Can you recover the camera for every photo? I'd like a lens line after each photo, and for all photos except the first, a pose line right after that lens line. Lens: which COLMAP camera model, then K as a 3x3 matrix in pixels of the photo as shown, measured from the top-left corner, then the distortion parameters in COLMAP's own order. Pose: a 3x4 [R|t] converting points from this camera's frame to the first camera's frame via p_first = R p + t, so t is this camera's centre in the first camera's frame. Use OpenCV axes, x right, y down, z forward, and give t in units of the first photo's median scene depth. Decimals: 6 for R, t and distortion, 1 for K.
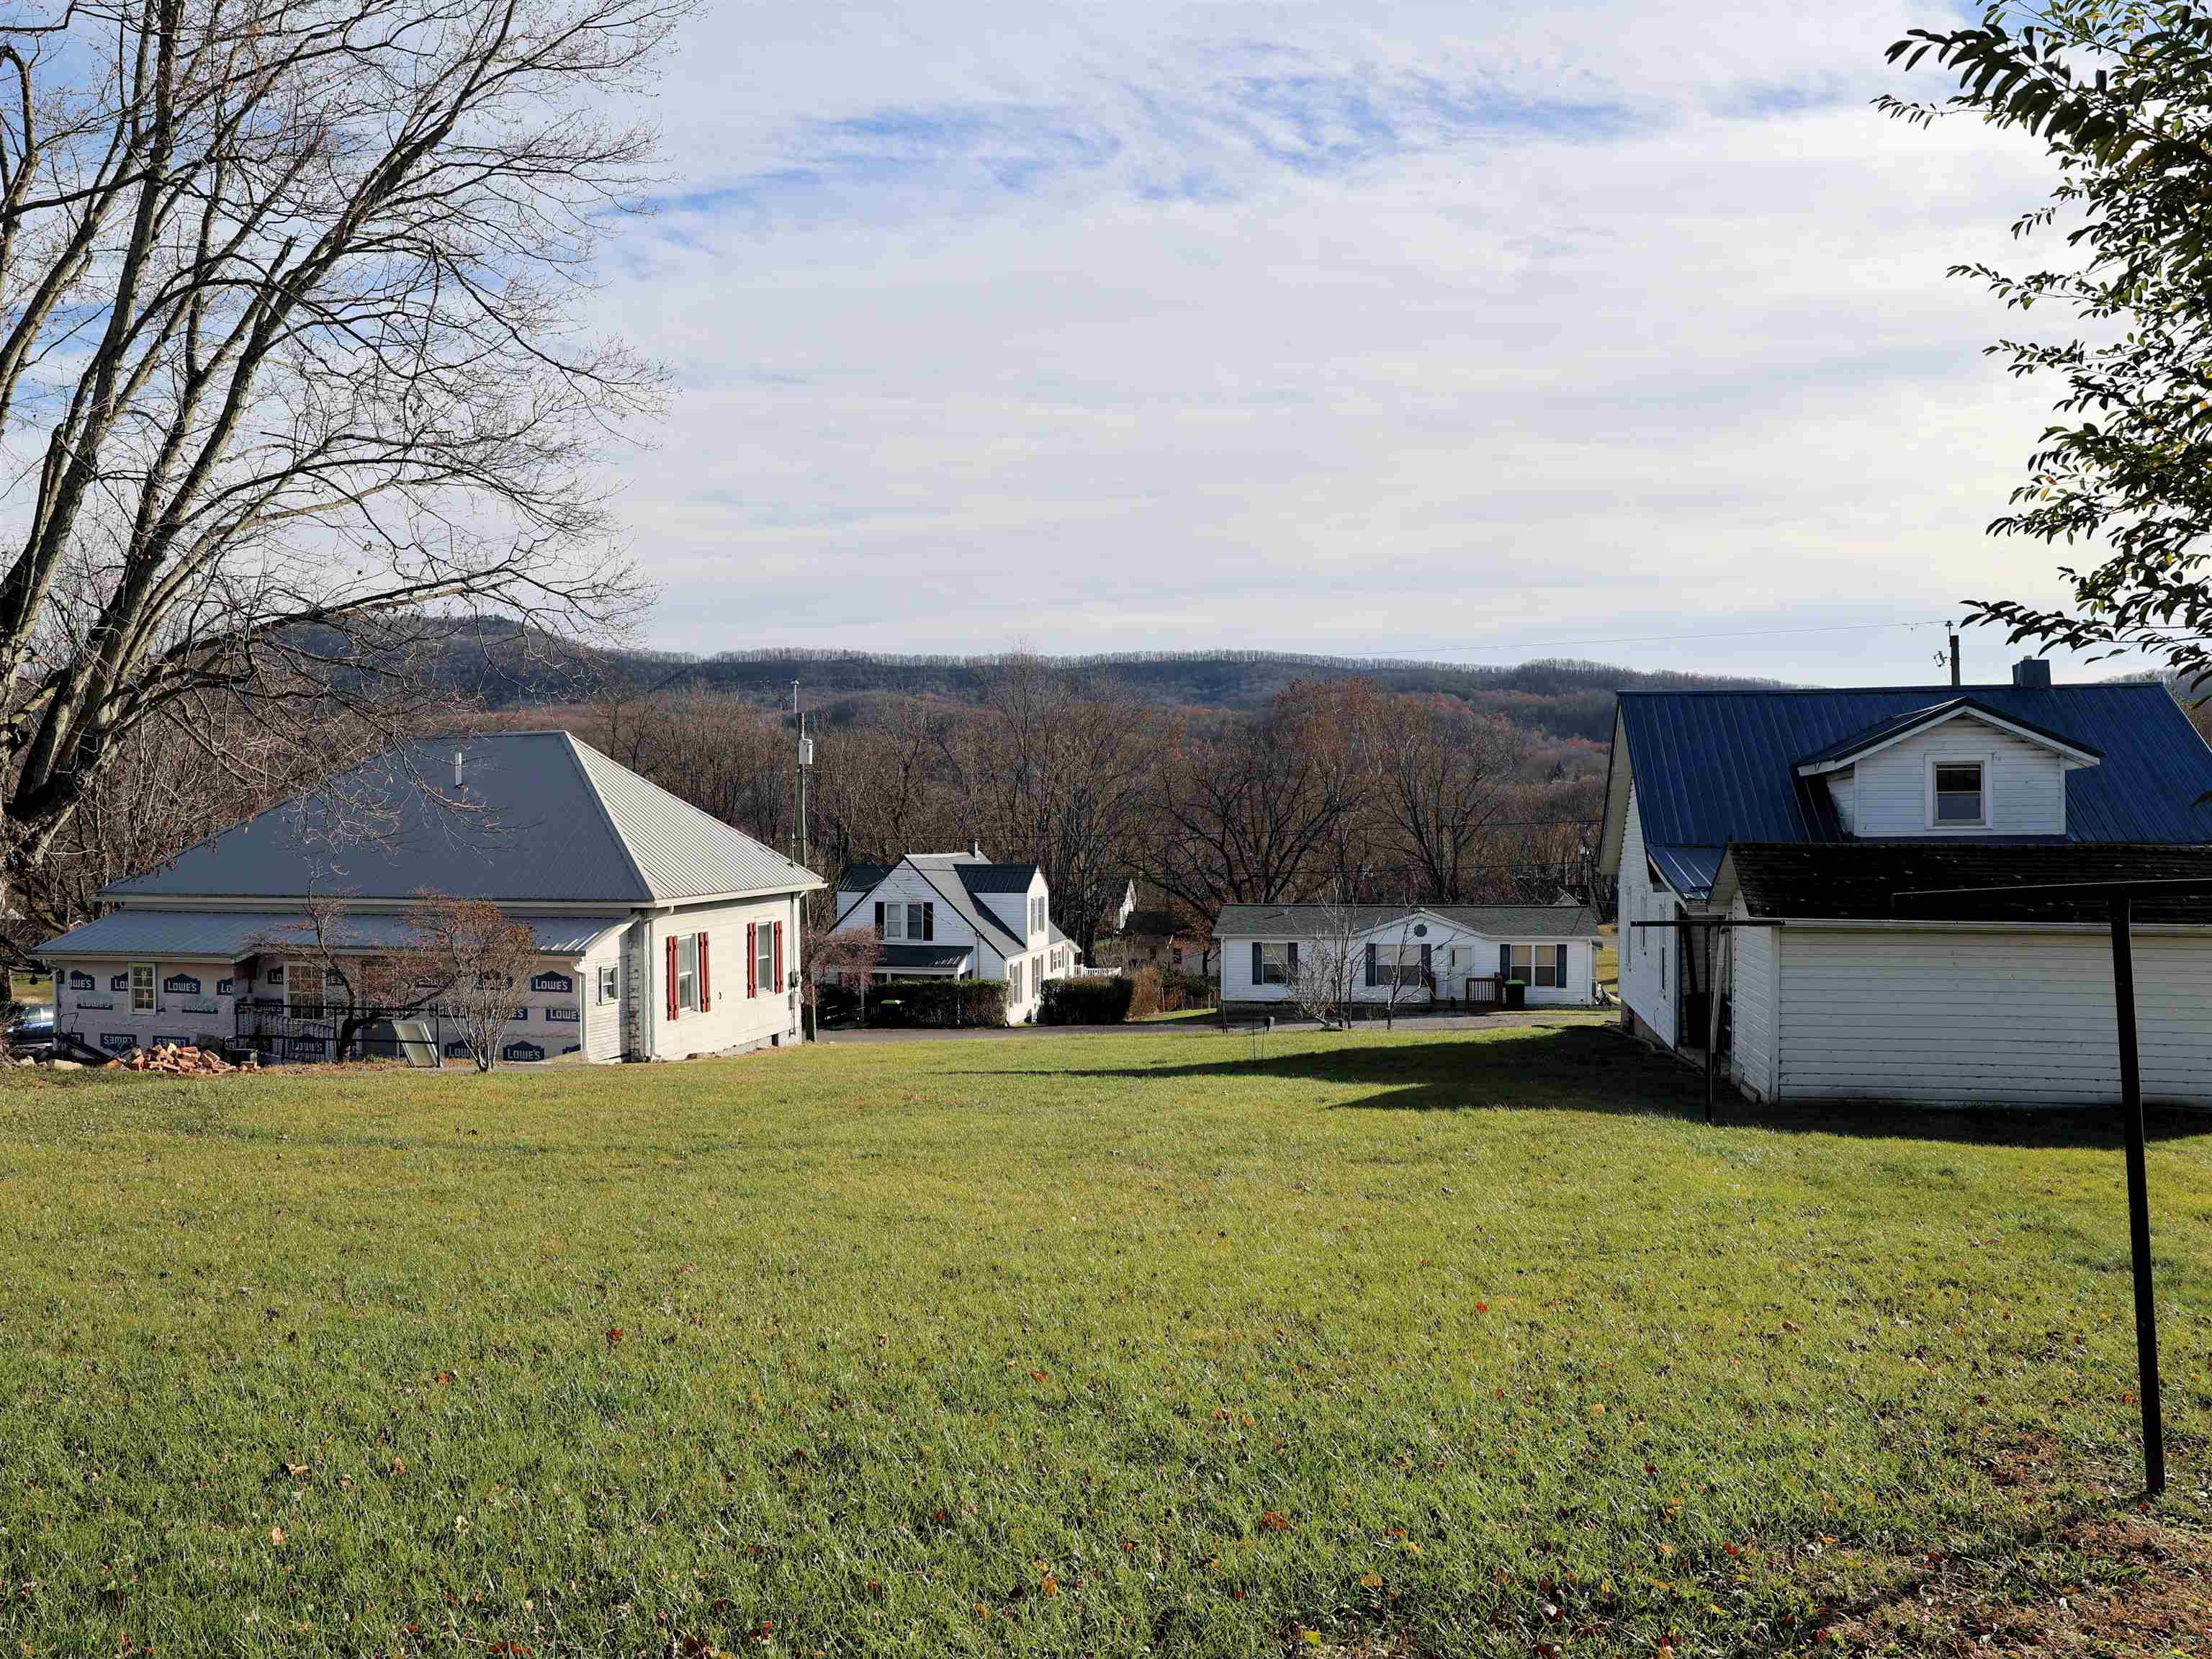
lens RADIAL K [[1708.4, 0, 1106.0], [0, 1708.4, 829.5], [0, 0, 1]] dist [-0.129667, 0.121535]
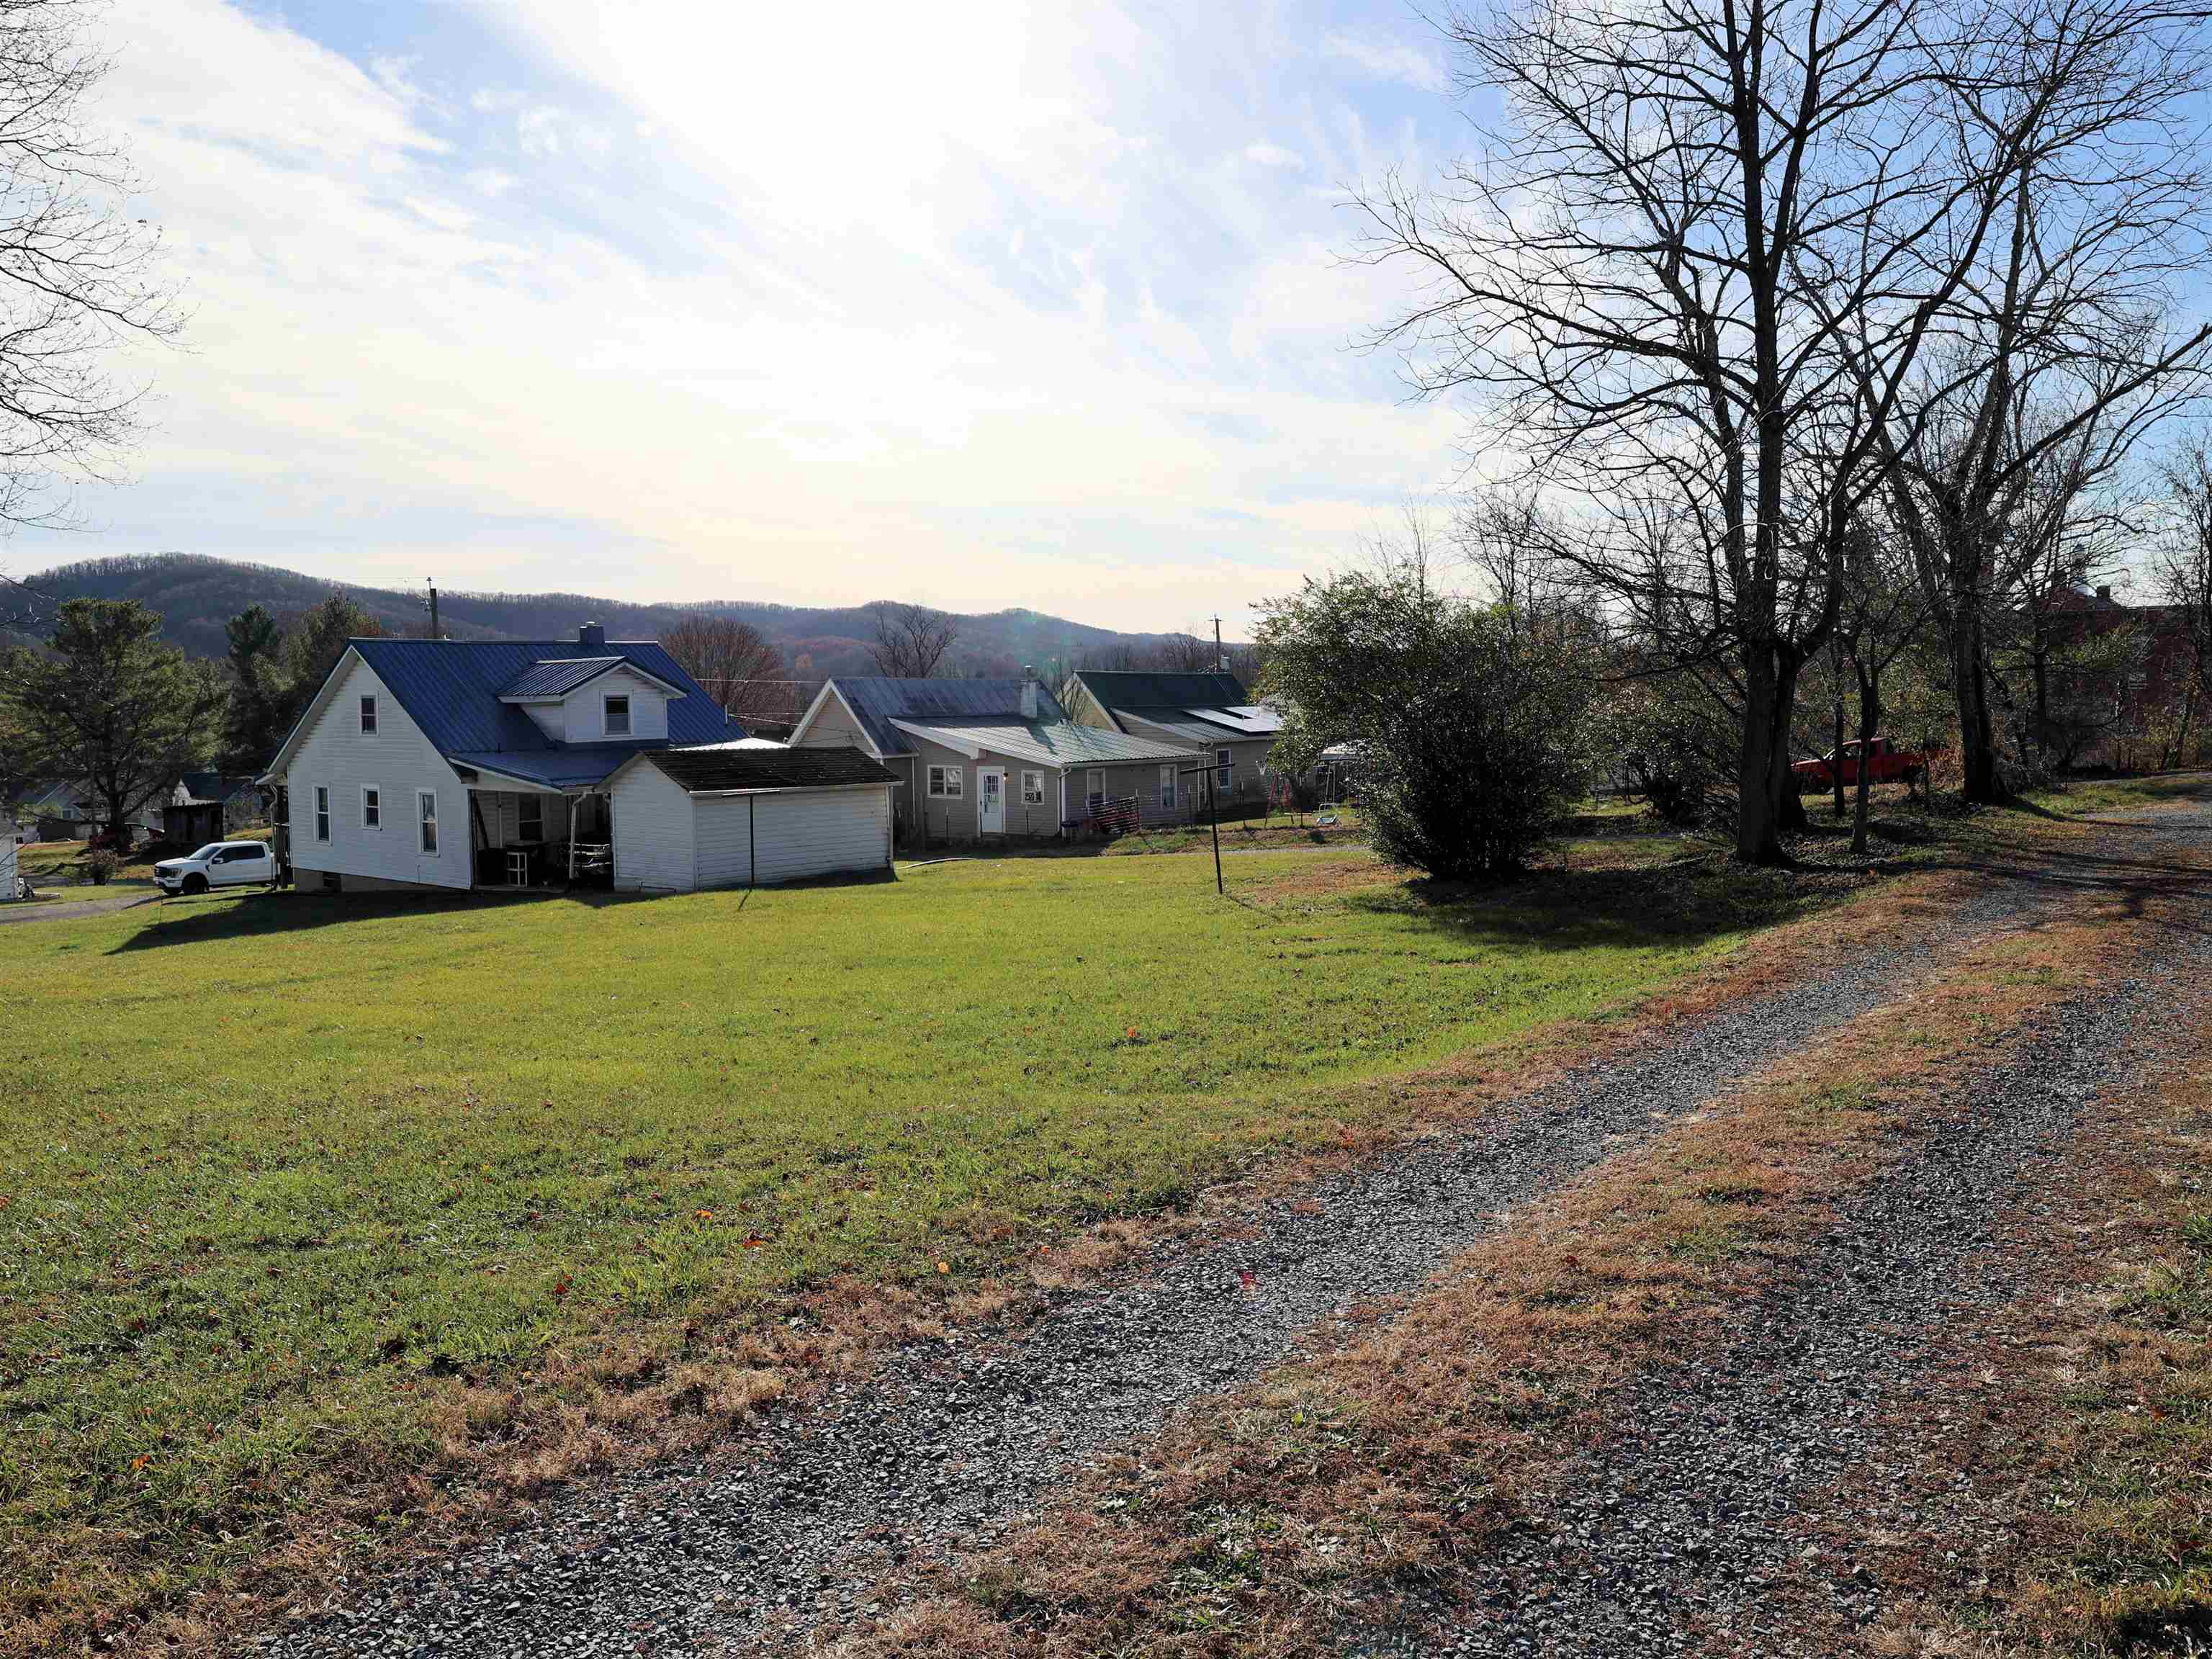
lens RADIAL K [[1708.4, 0, 1106.0], [0, 1708.4, 829.5], [0, 0, 1]] dist [-0.129667, 0.121535]
pose [[0.454826, -0.069996, 0.887825, -0.514465], [0.006084, 0.997128, 0.075496, -0.021642], [-0.890559, -0.028936, 0.453946, -0.125882]]
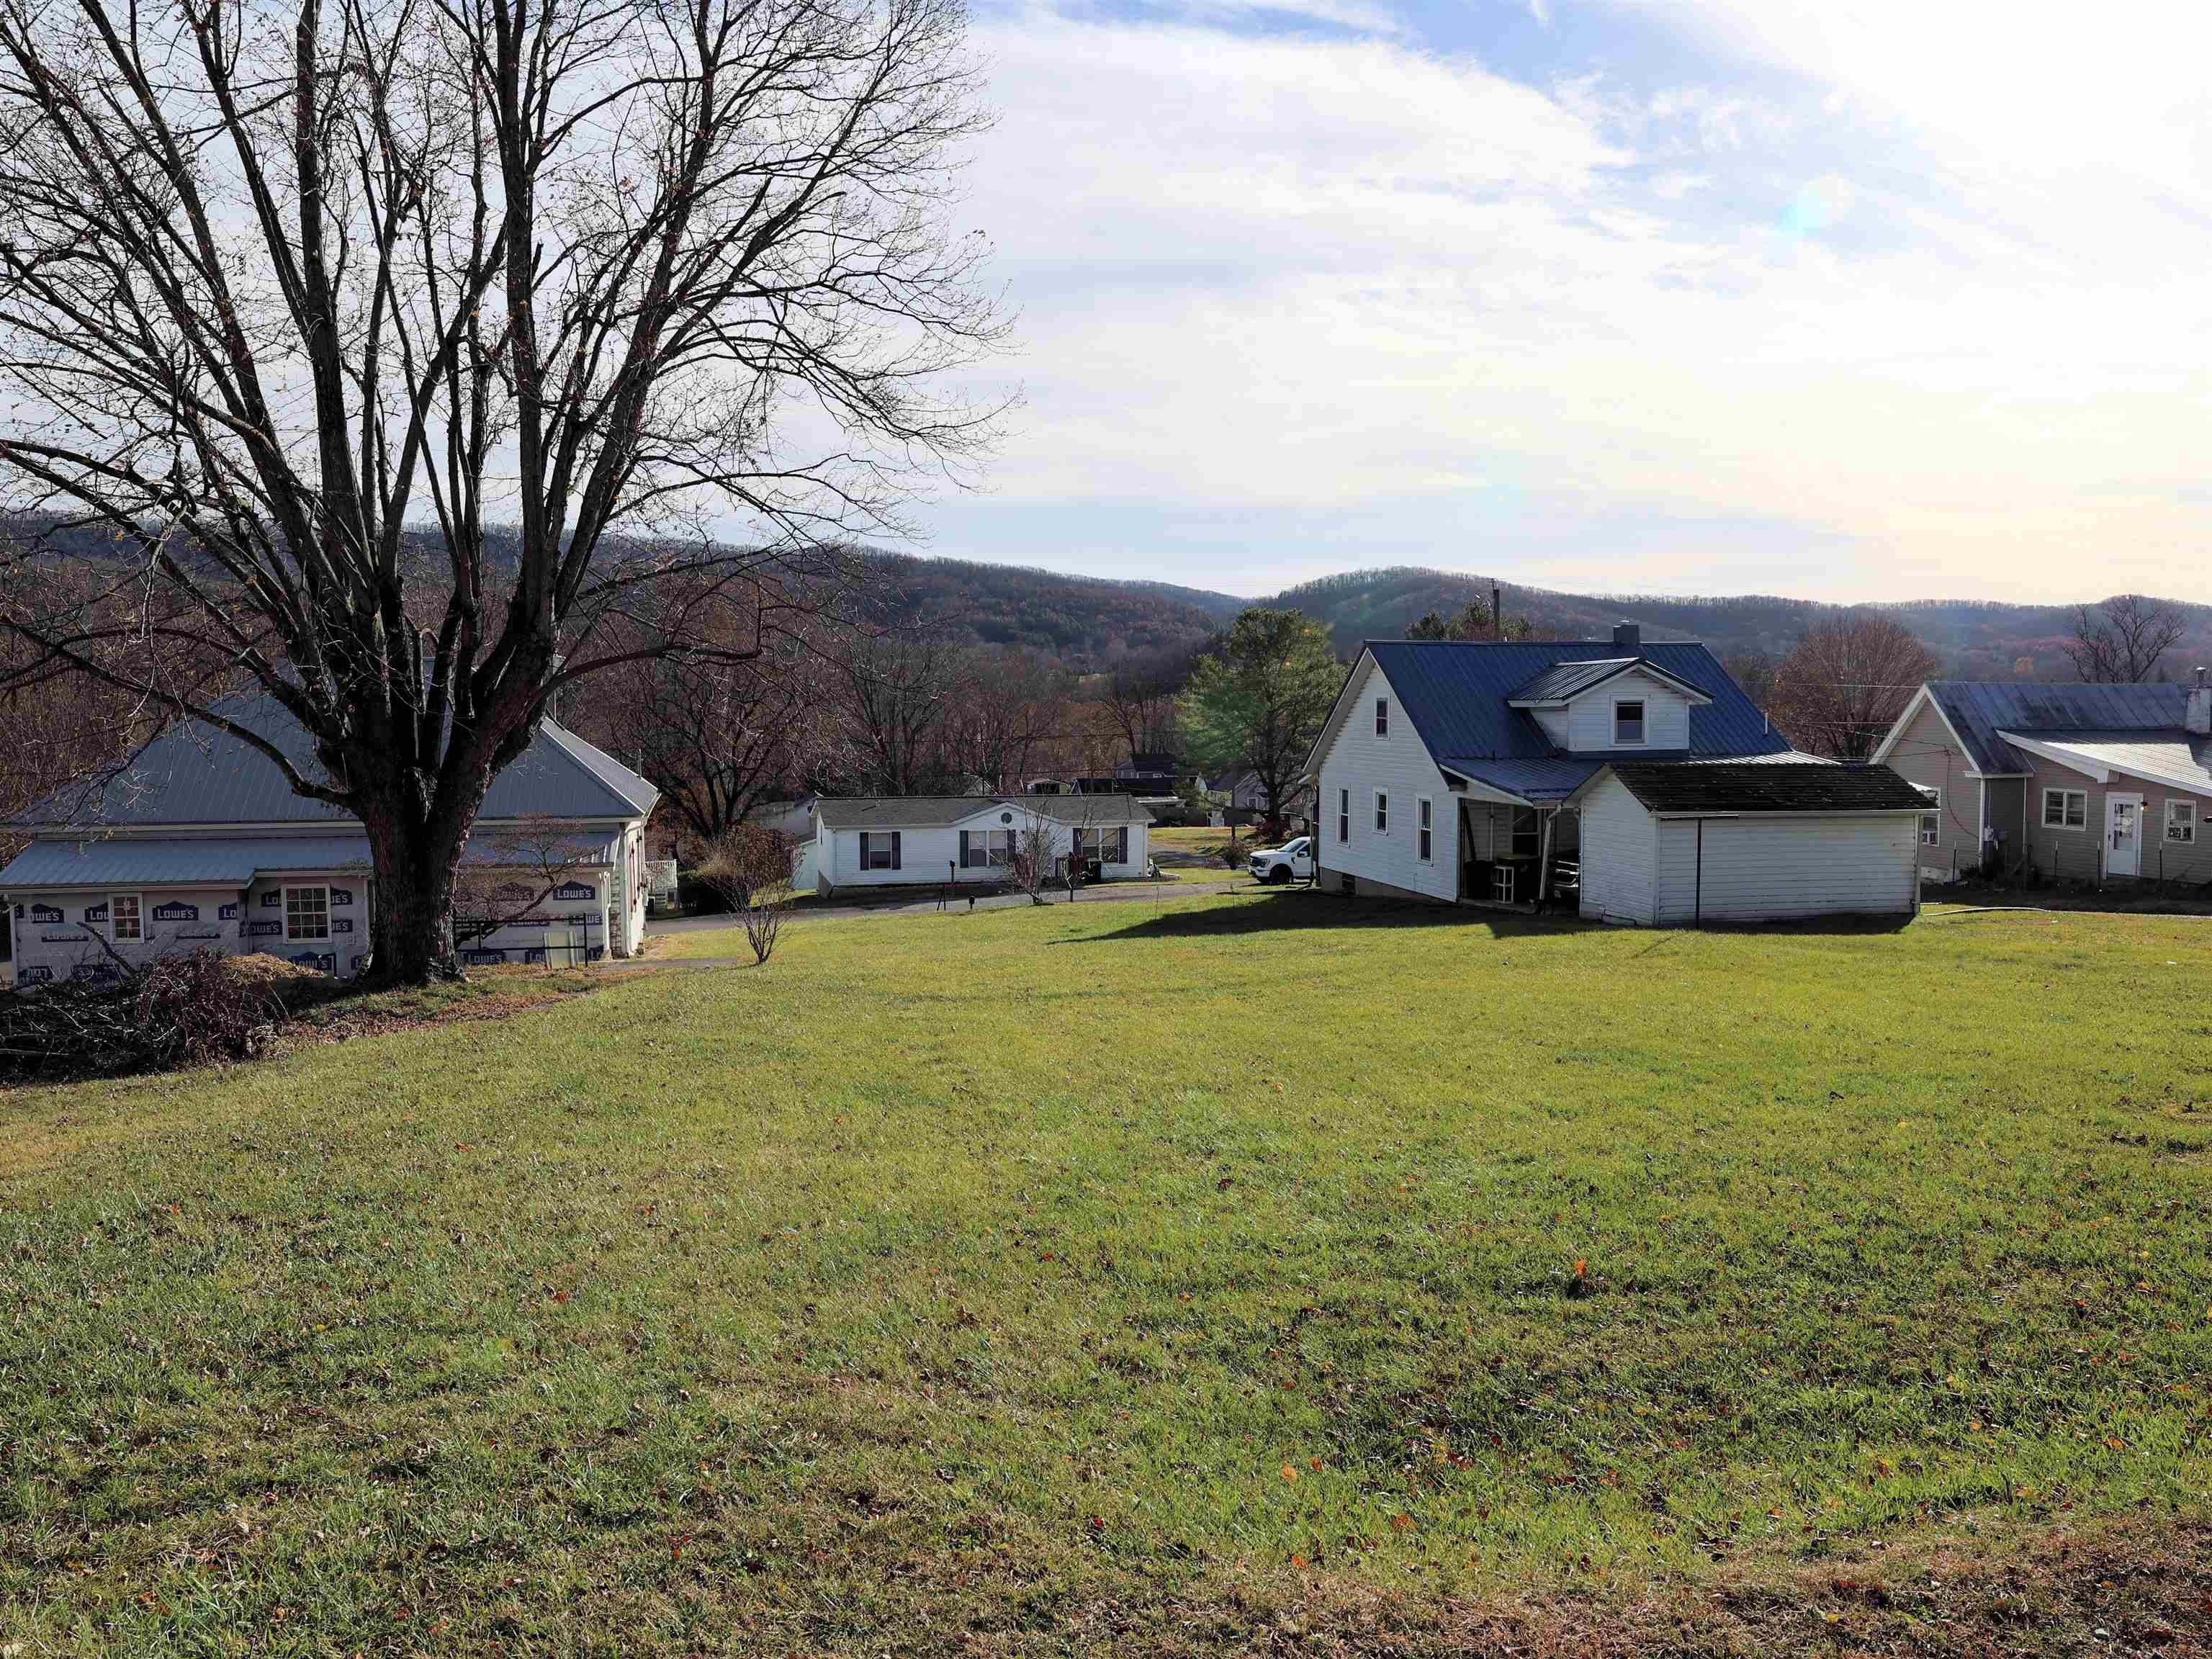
lens RADIAL K [[1708.4, 0, 1106.0], [0, 1708.4, 829.5], [0, 0, 1]] dist [-0.129667, 0.121535]
pose [[0.913006, -0.030766, 0.406784, -0.365265], [0.002336, 0.997530, 0.070203, -0.022392], [-0.407940, -0.063146, 0.910823, -0.130617]]
